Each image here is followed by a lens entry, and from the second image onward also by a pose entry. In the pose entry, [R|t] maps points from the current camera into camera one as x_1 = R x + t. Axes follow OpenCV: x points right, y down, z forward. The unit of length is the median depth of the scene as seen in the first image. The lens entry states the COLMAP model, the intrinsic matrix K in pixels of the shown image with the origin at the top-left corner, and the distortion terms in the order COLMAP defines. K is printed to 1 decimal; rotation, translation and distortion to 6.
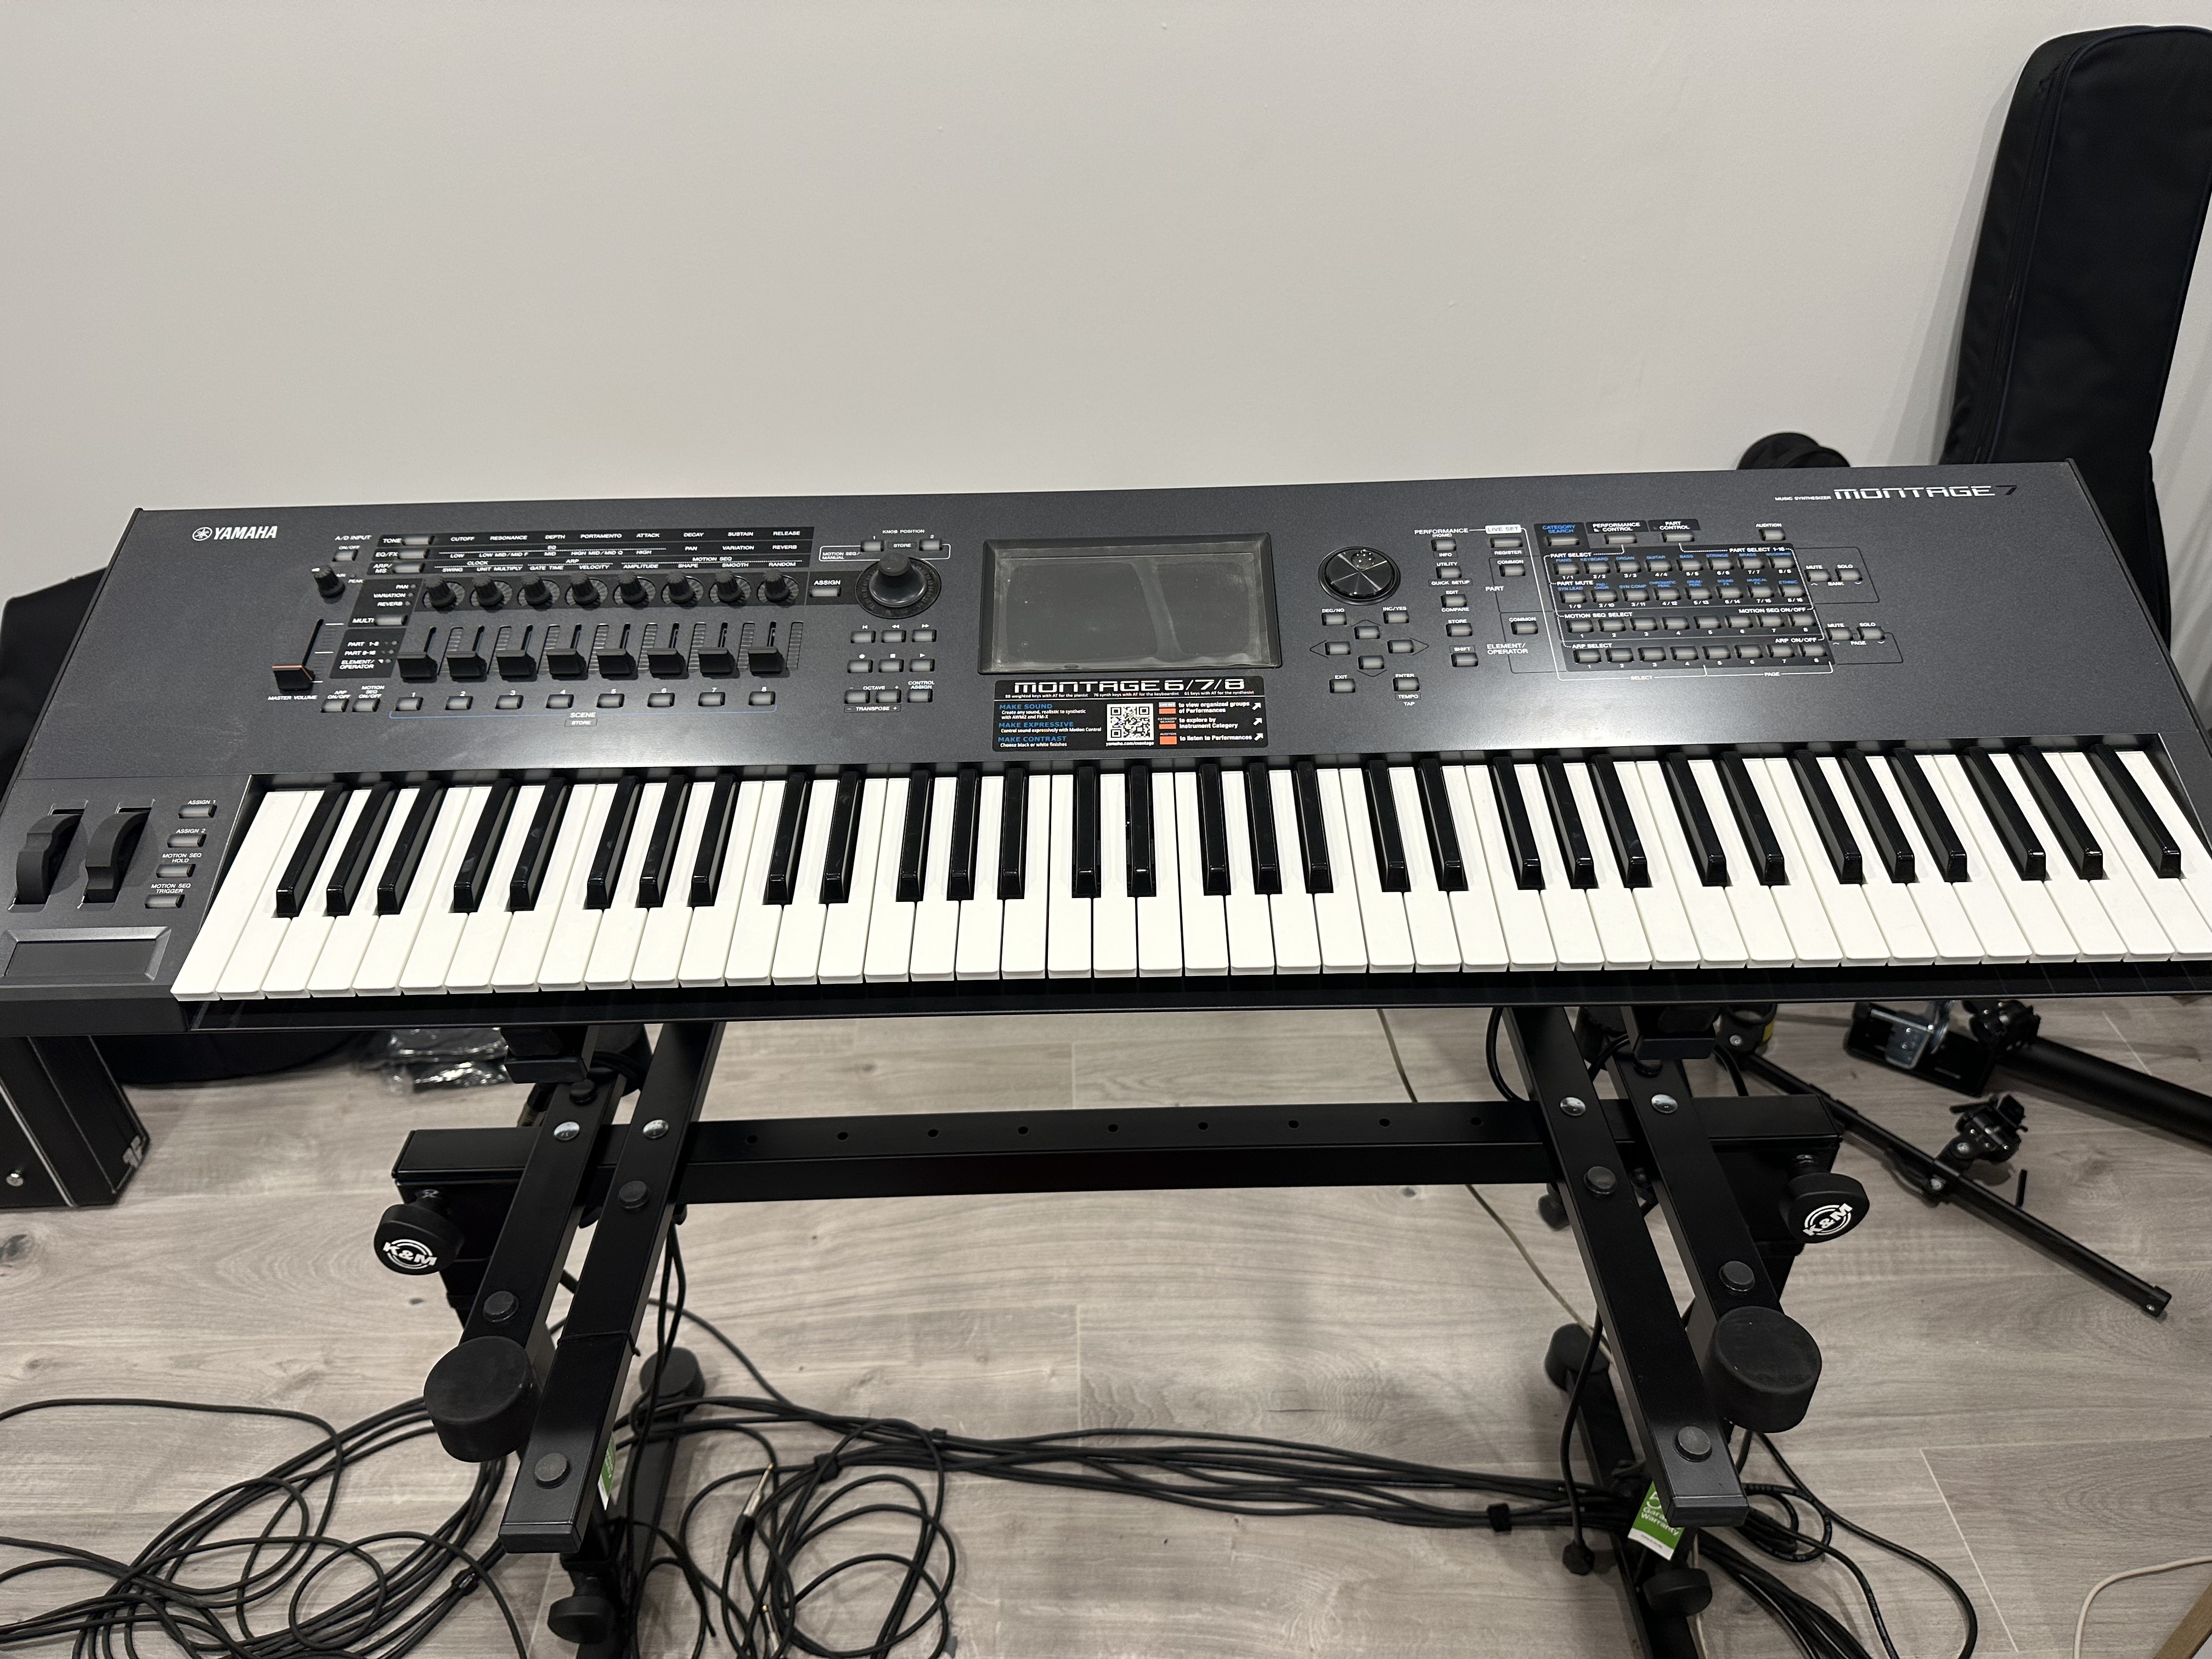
lens RADIAL K [[1545.0, 0, 1106.0], [0, 1545.0, 855.5], [0, 0, 1]] dist [0.107012, -0.118384]
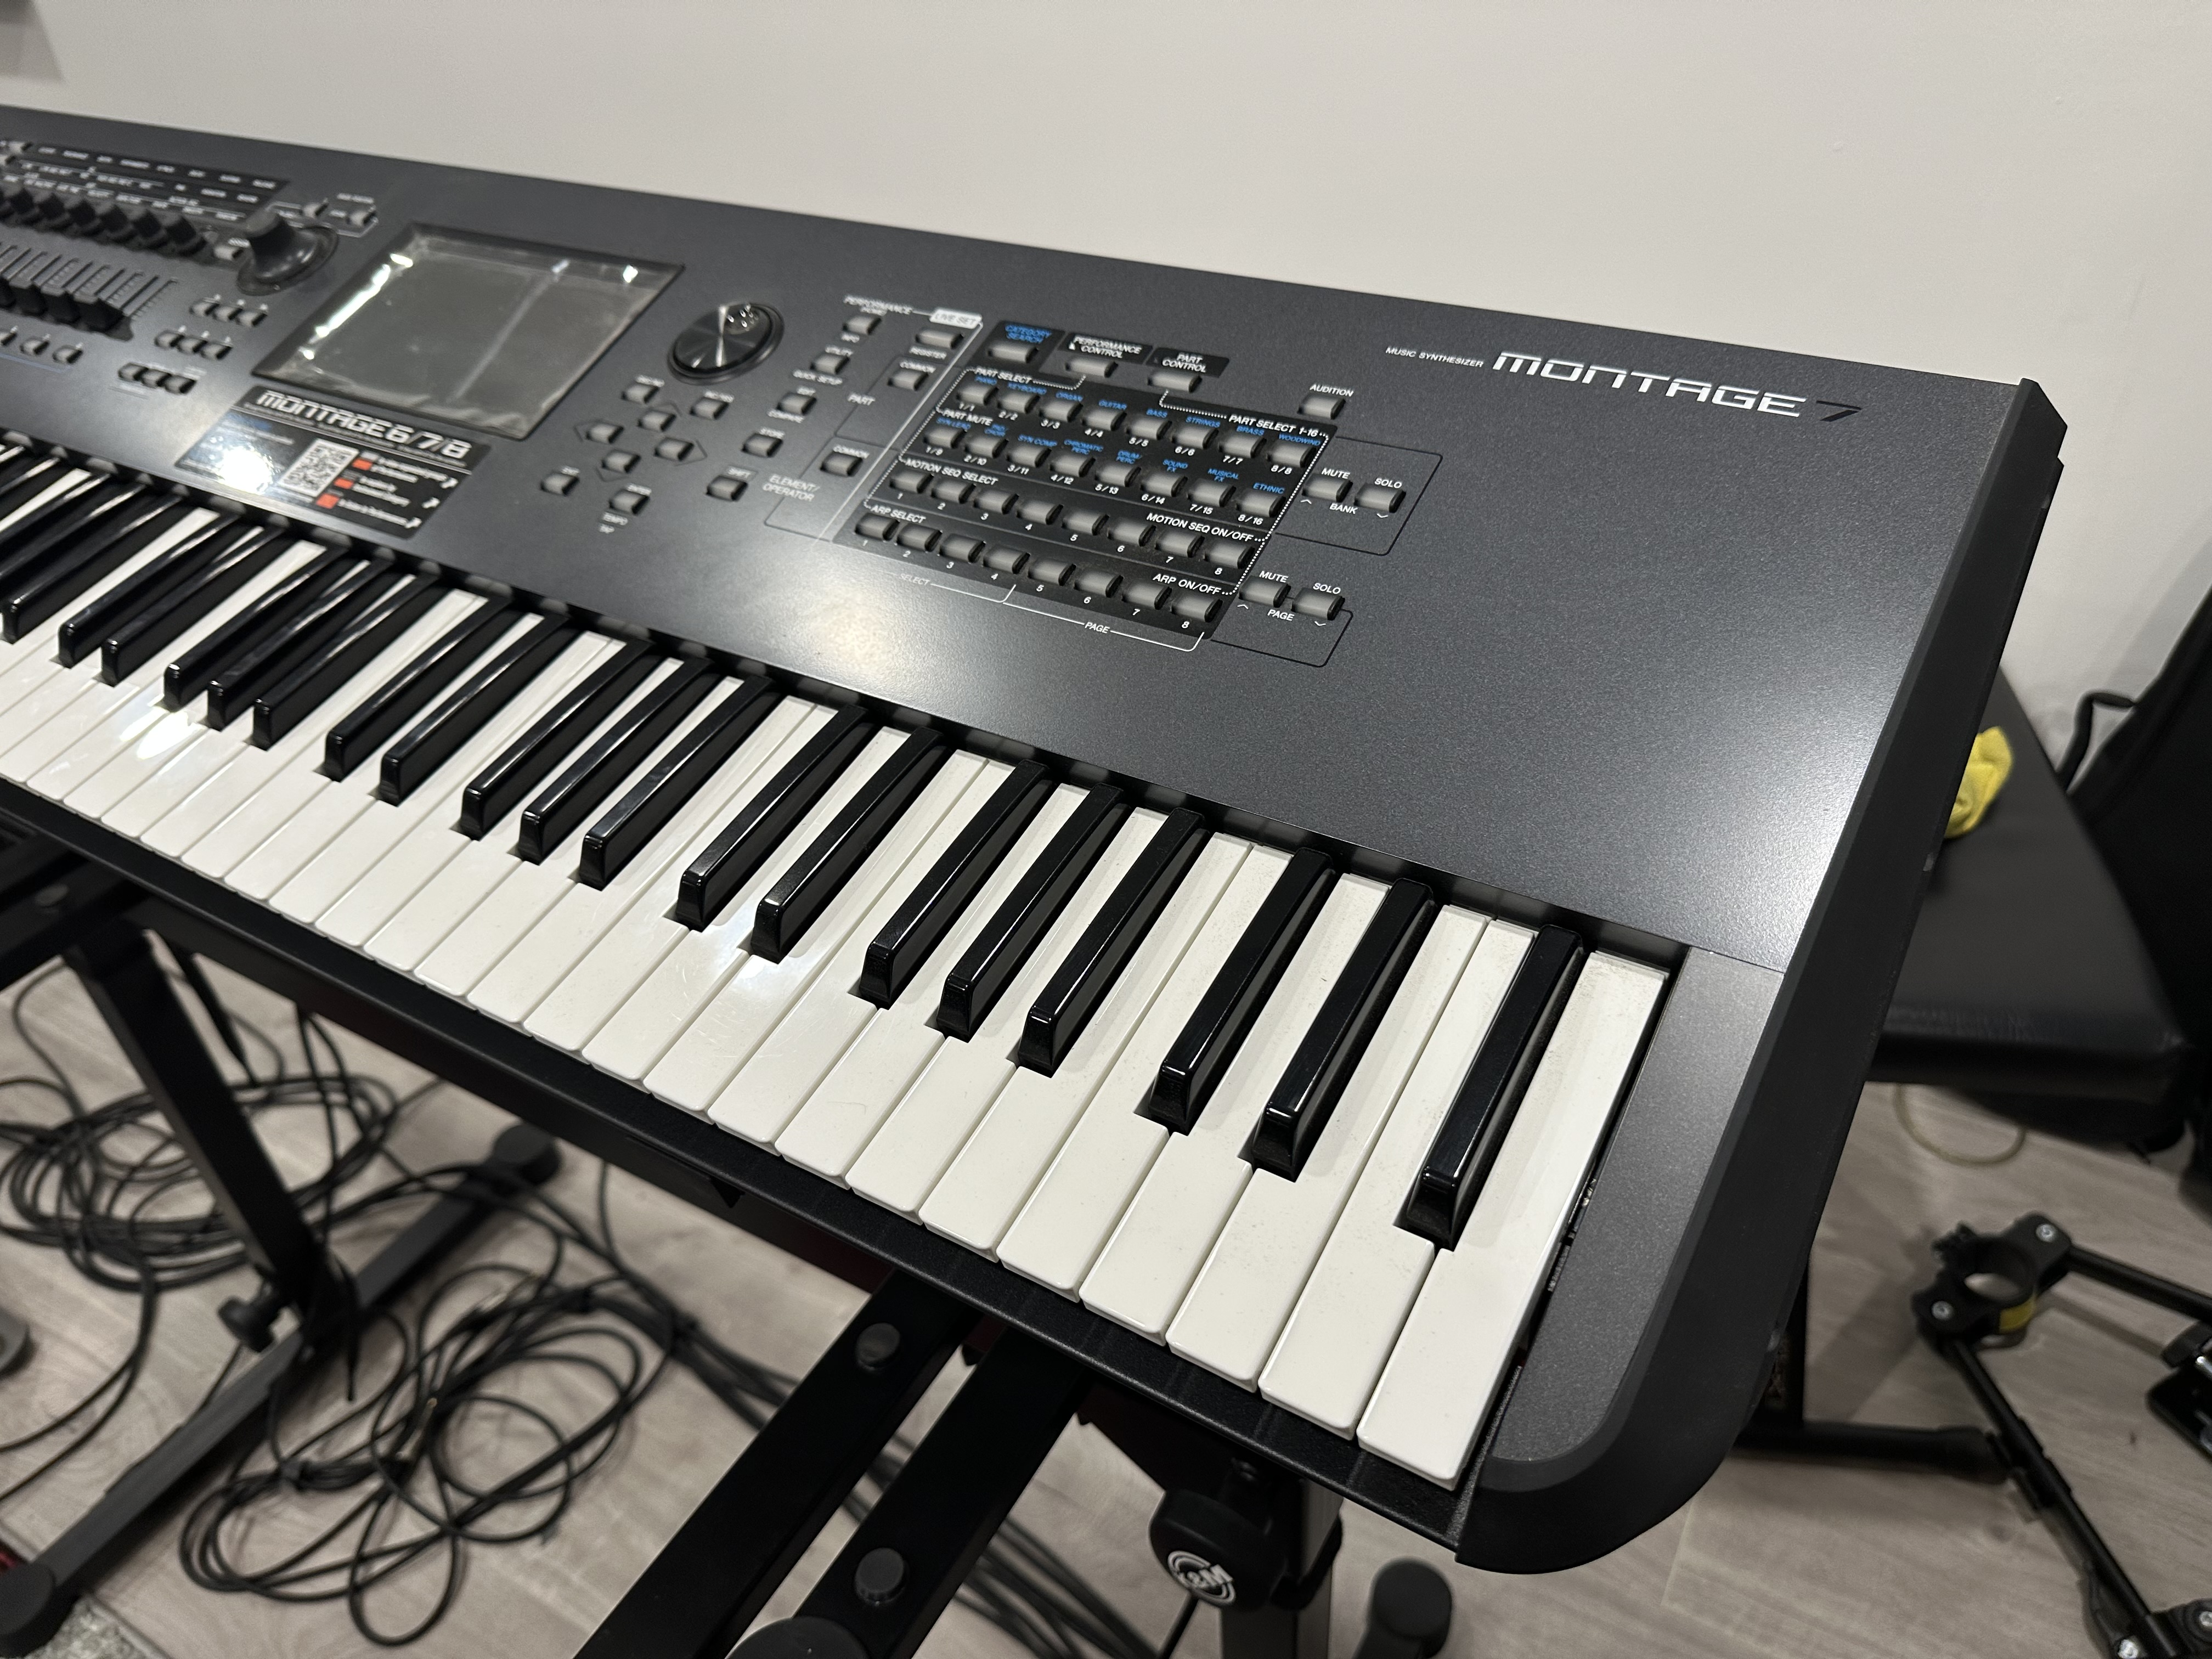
lens RADIAL K [[1545.0, 0, 1106.0], [0, 1545.0, 855.5], [0, 0, 1]] dist [0.107012, -0.118384]
pose [[0.842534, 0.307300, -0.442385, 0.665107], [-0.282894, 0.951352, 0.122071, -0.101868], [0.458376, 0.022299, 0.888479, 0.493209]]
